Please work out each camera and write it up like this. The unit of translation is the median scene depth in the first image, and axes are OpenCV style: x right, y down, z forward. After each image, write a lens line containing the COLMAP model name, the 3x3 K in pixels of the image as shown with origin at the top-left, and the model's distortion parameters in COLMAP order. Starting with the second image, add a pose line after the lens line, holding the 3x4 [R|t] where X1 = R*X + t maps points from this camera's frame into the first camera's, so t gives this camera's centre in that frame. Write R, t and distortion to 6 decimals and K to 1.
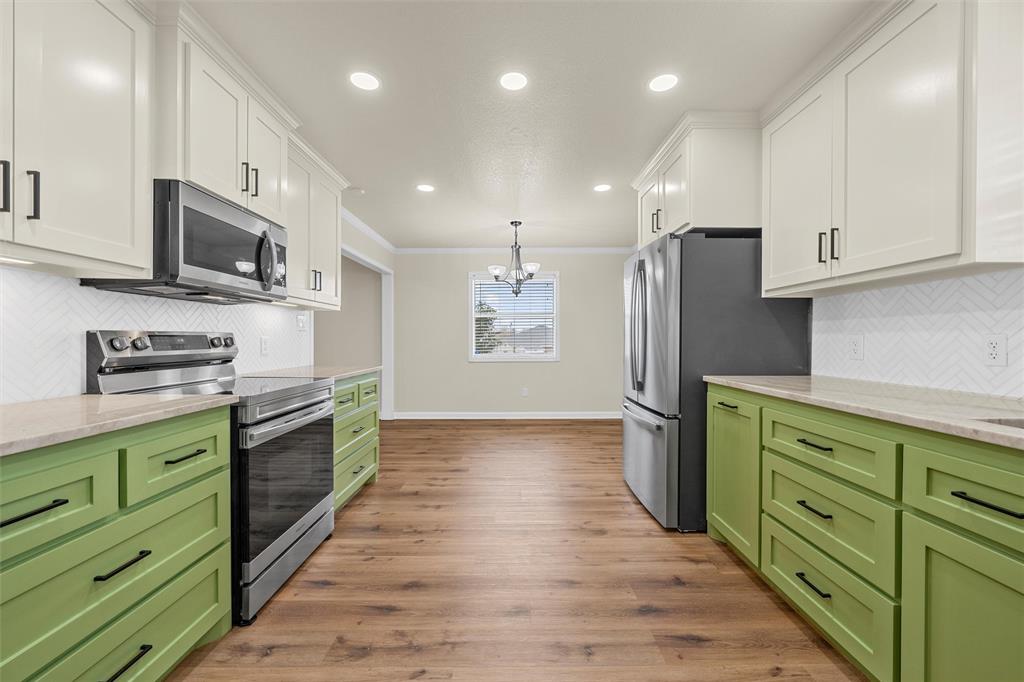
lens RADIAL K [[396.0, 0, 512.5], [0, 396.0, 341.1], [0, 0, 1]] dist [-0.002024, -0.000179]
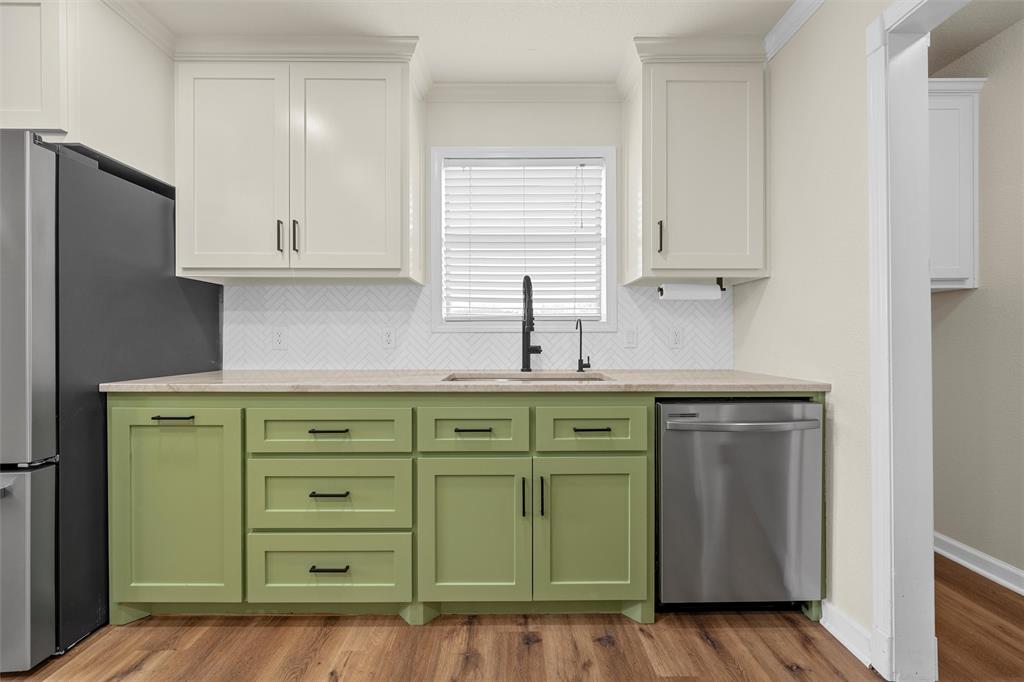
lens RADIAL K [[396.0, 0, 512.5], [0, 396.0, 341.1], [0, 0, 1]] dist [-0.002024, -0.000179]
pose [[-0.005554, -0.006232, 0.999965, -0.179193], [0.002899, 0.999976, 0.006249, 0.018368], [-0.999980, 0.002933, -0.005535, 0.374330]]
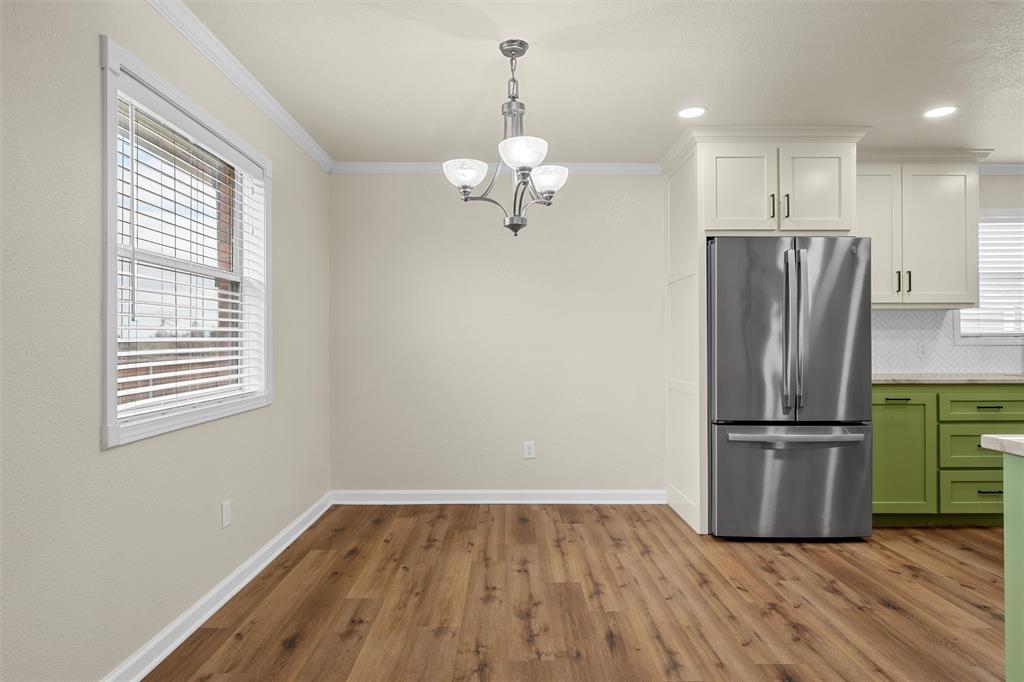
lens RADIAL K [[580.9, 0, 507.9], [0, 580.9, 343.2], [0, 0, 1]] dist [0.001268, -0.000023]
pose [[0.002900, 0.002749, 0.999992, -1.188502], [0.008727, 0.999958, -0.002774, -0.012915], [-0.999958, 0.008735, 0.002876, 2.123372]]
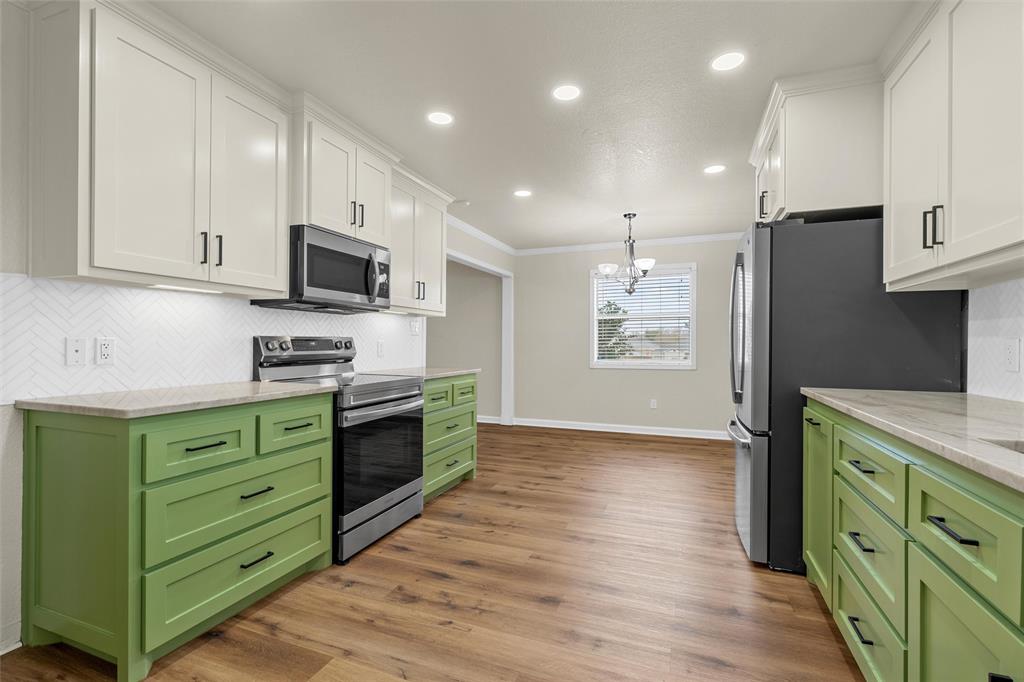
lens RADIAL K [[456.6, 0, 512.0], [0, 456.6, 341.0], [0, 0, 1]] dist [0.001597, 0.000254]
pose [[0.931028, 0.001080, -0.364946, 0.294850], [-0.004633, 0.999950, -0.008858, 0.000584], [0.364918, 0.009938, 0.930987, -0.145538]]
